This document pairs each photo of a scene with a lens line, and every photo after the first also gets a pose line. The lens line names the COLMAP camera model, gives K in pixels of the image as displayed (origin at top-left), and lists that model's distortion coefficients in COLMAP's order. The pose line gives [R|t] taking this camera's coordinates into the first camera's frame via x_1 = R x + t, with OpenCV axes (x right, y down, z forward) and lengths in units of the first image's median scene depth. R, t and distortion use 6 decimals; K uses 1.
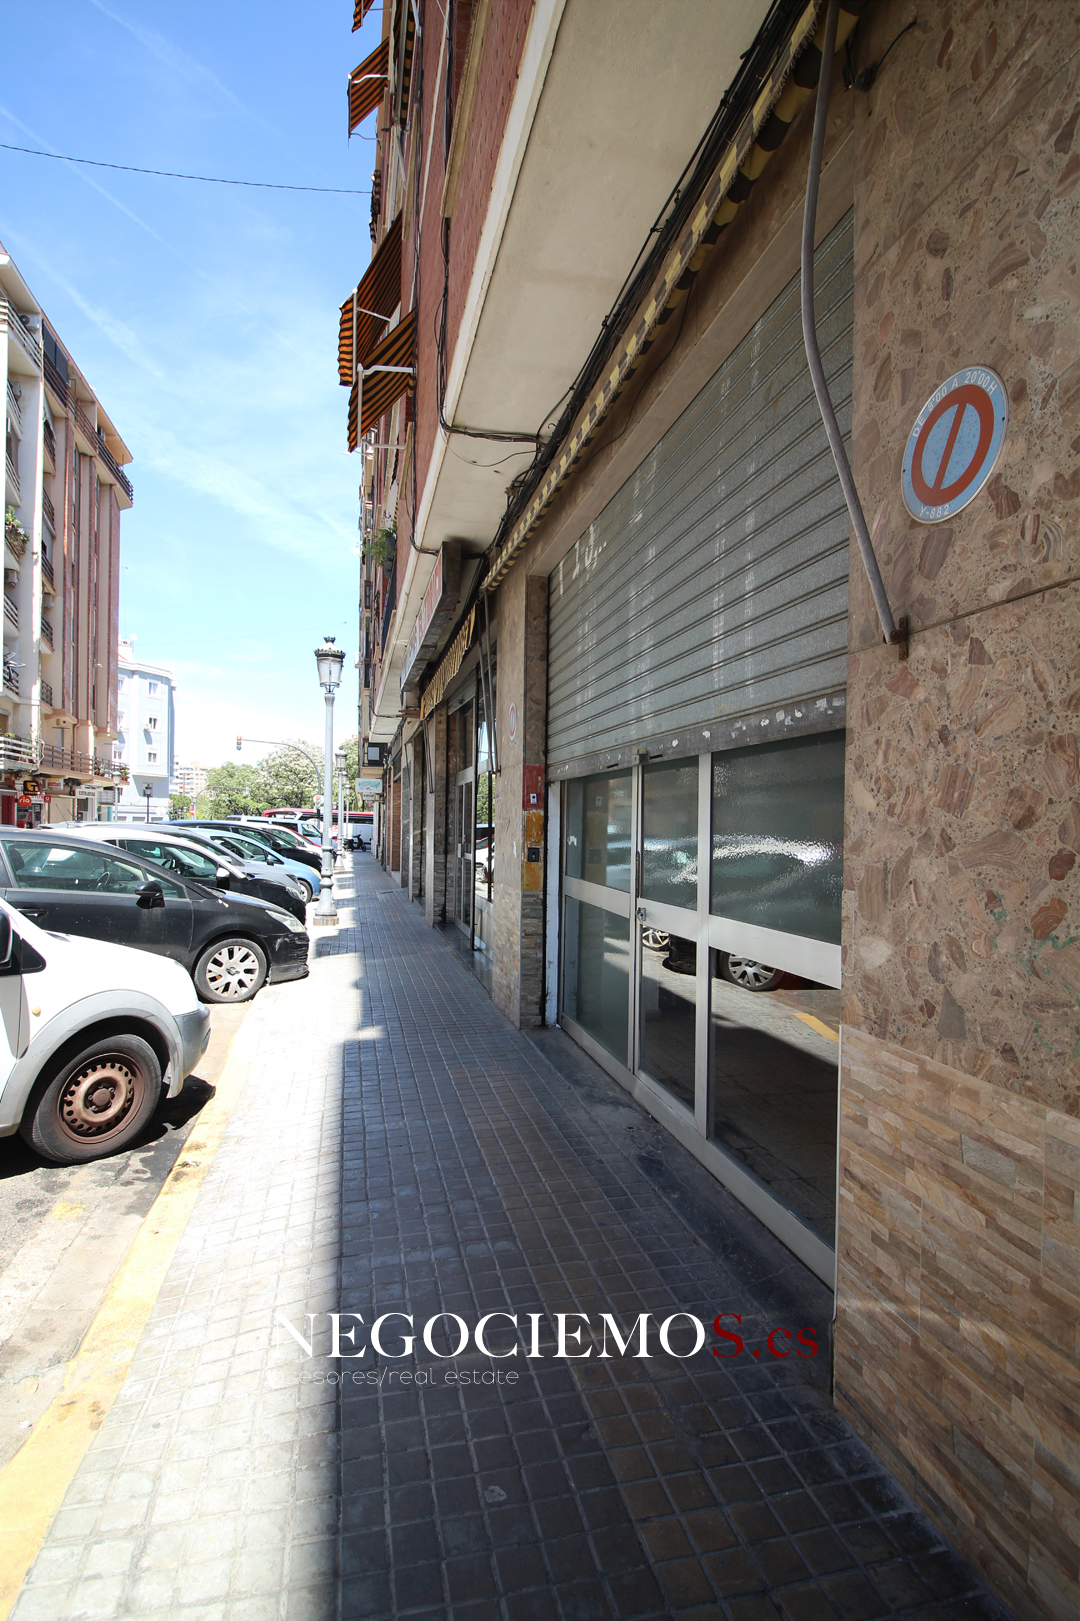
lens RADIAL K [[783.7, 0, 540.0], [0, 783.7, 810.5], [0, 0, 1]] dist [-0.011297, -0.000900]
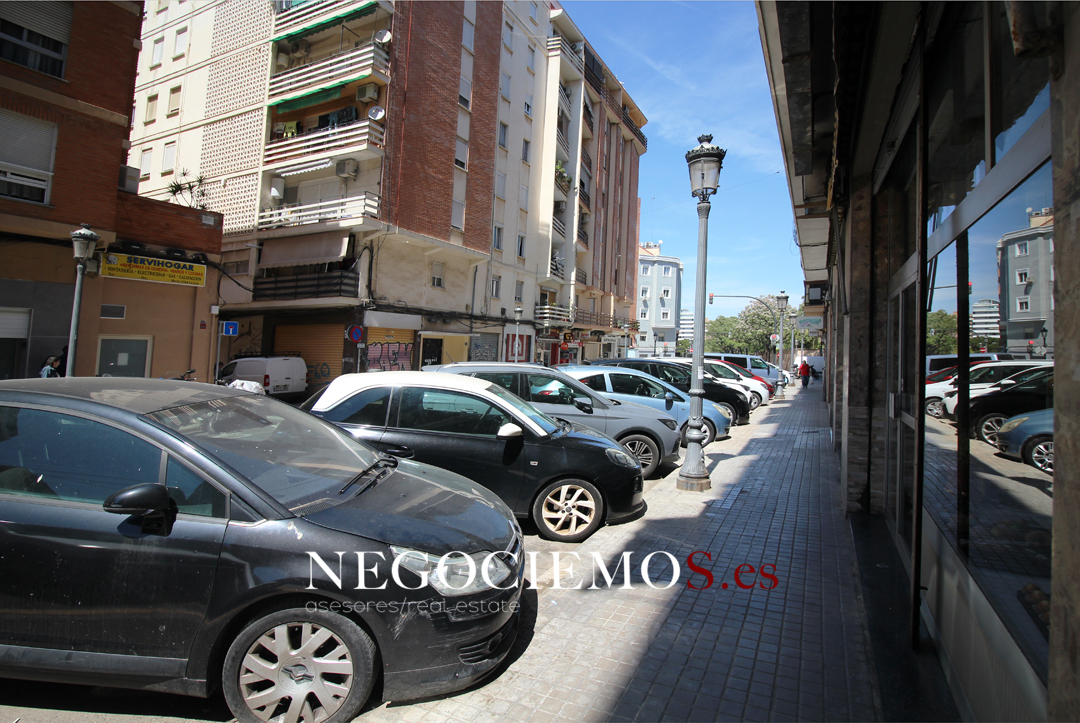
lens RADIAL K [[522.1, 0, 525.4], [0, 522.1, 369.5], [0, 0, 1]] dist [-0.011297, -0.000900]
pose [[0.735012, -0.000481, -0.678054, -0.011852], [0.027358, 0.999206, 0.028947, 0.001548], [0.677502, -0.039827, 0.734441, 0.153555]]
